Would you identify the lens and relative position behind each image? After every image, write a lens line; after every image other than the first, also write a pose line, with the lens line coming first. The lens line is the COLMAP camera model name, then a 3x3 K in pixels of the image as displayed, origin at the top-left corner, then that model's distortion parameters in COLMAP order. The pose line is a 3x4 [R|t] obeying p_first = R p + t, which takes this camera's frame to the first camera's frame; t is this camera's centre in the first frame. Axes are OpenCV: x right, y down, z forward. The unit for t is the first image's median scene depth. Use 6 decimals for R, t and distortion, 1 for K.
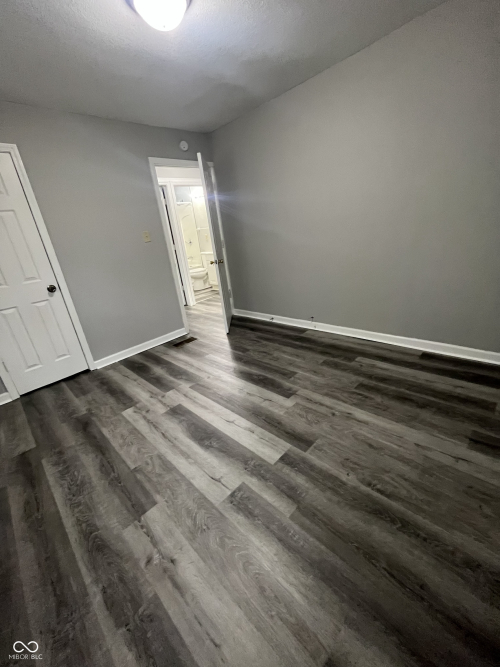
lens RADIAL K [[269.9, 0, 249.7], [0, 269.9, 332.9], [0, 0, 1]] dist [-0.009108, -0.000199]
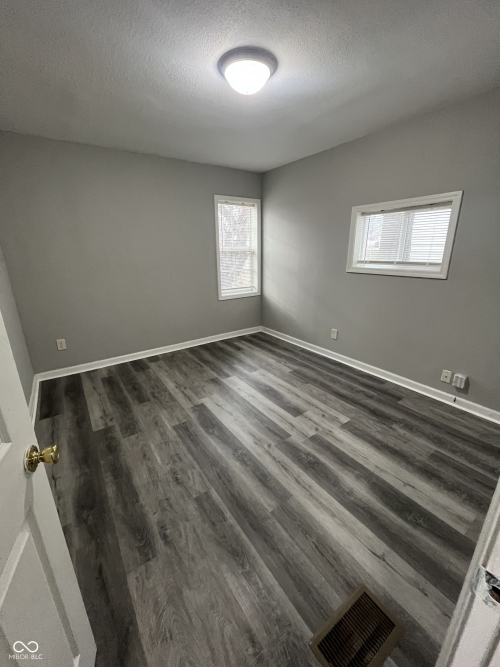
lens RADIAL K [[269.9, 0, 250.0], [0, 269.9, 330.9], [0, 0, 1]] dist [-0.009108, -0.000199]
pose [[-0.975959, 0.070044, 0.206391, -0.336901], [0.182332, 0.781193, 0.597070, -0.694869], [-0.119410, 0.620348, -0.775184, 1.673925]]
